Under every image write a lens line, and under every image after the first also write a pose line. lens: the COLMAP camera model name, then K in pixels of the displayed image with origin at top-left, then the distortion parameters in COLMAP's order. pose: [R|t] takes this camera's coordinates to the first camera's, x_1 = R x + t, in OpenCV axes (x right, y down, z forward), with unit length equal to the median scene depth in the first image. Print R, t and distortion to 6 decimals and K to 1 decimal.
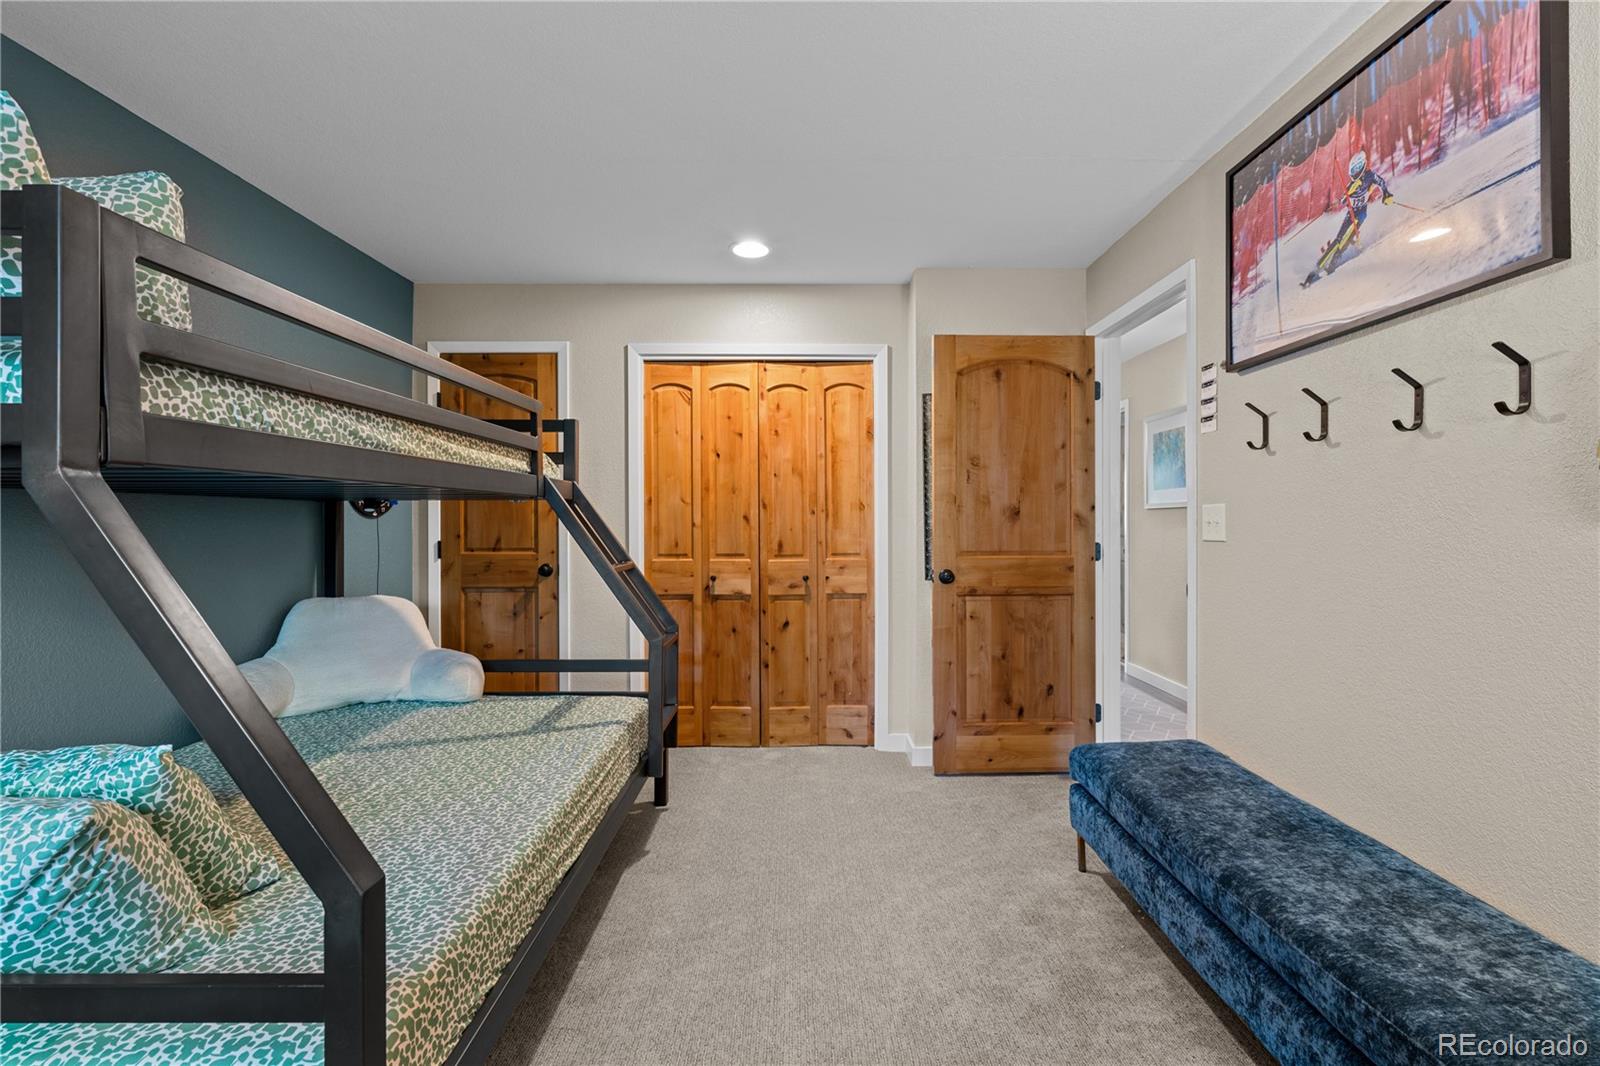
lens RADIAL K [[667.7, 0, 805.3], [0, 667.7, 528.7], [0, 0, 1]] dist [0.005808, 0.000098]
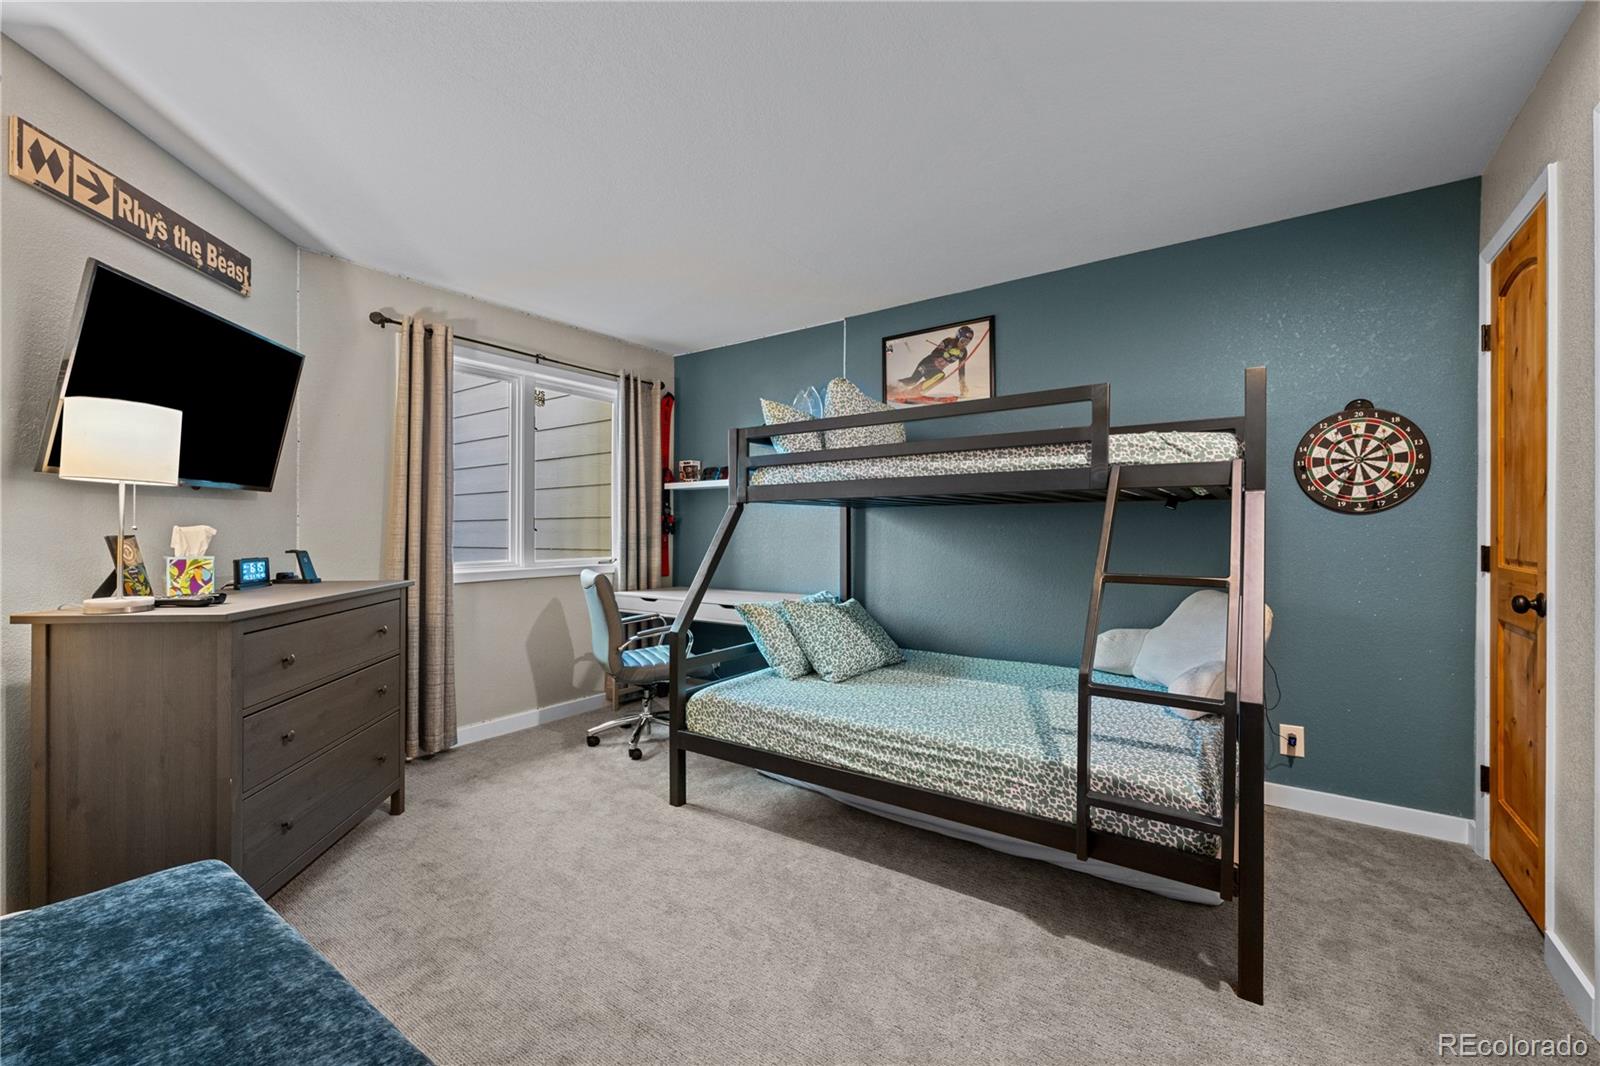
lens RADIAL K [[667.7, 0, 805.3], [0, 667.7, 528.7], [0, 0, 1]] dist [0.005808, 0.000098]
pose [[-0.576352, 0.003906, -0.817192, 0.395266], [-0.007144, 0.999926, 0.009818, -0.000616], [0.817170, 0.011497, -0.576281, 0.824527]]
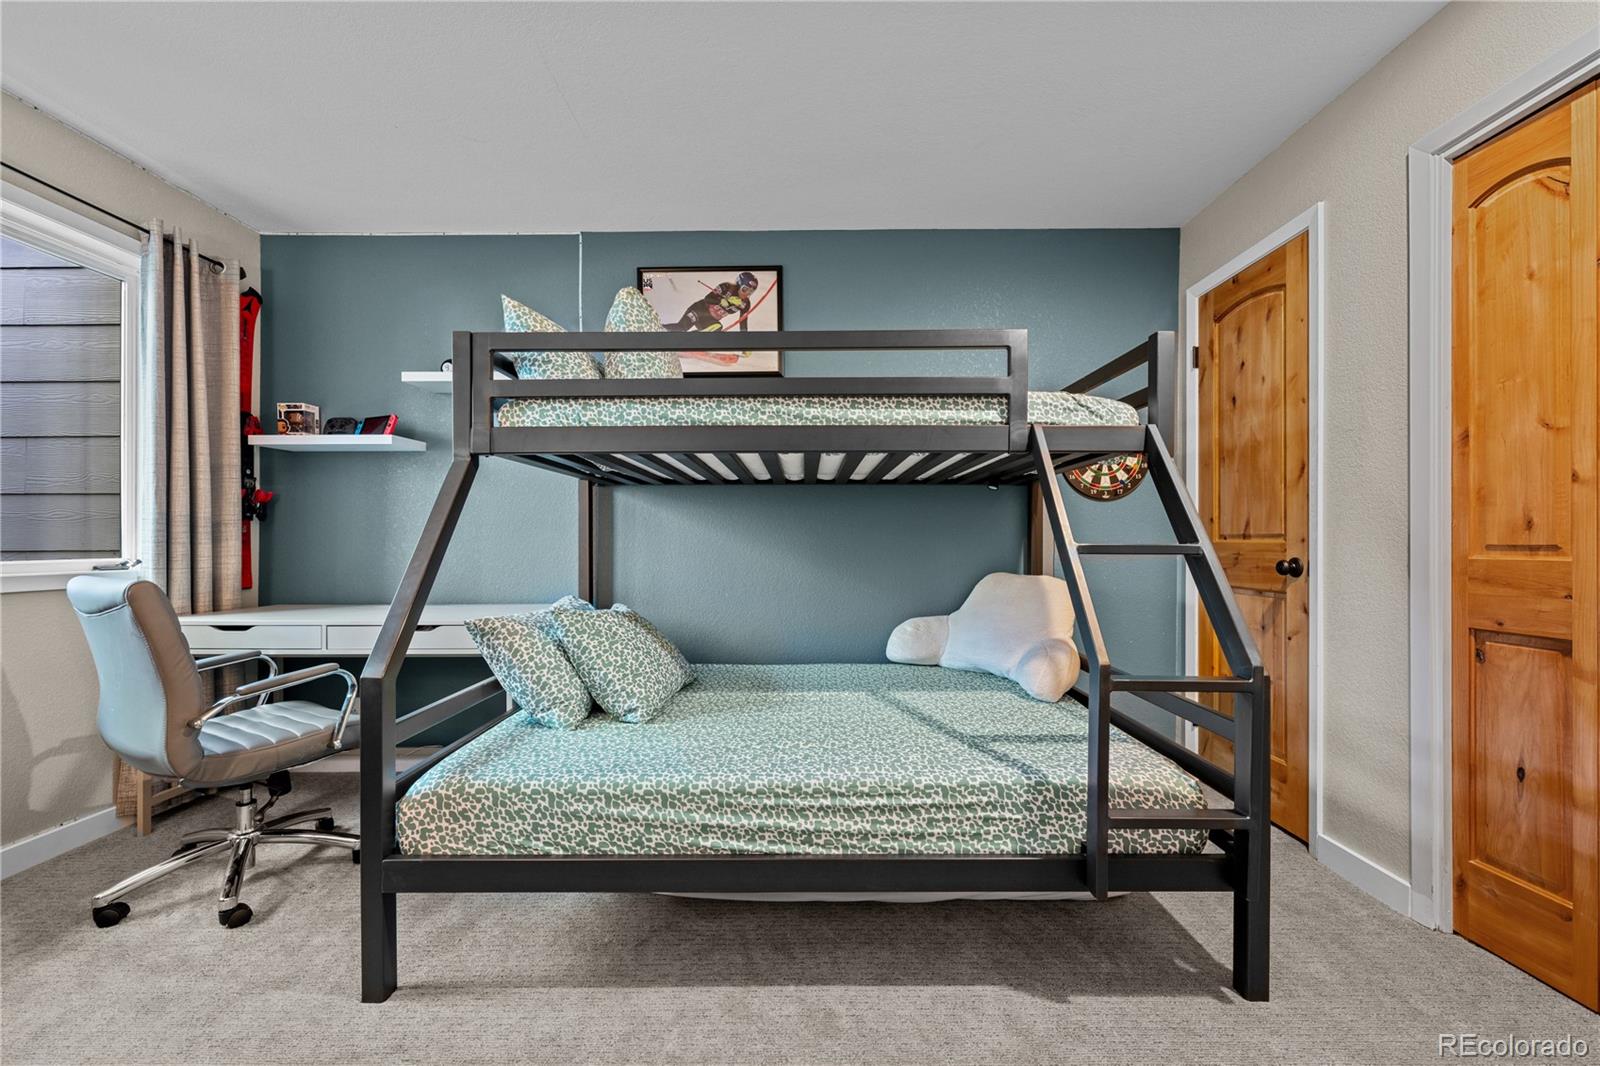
lens RADIAL K [[635.9, 0, 806.5], [0, 635.9, 543.4], [0, 0, 1]] dist [-0.000817, -0.000100]
pose [[-0.003778, 0.005590, -0.999977, 0.239769], [-0.011407, 0.999919, 0.005633, 0.040217], [0.999928, 0.011429, -0.003714, 0.519801]]
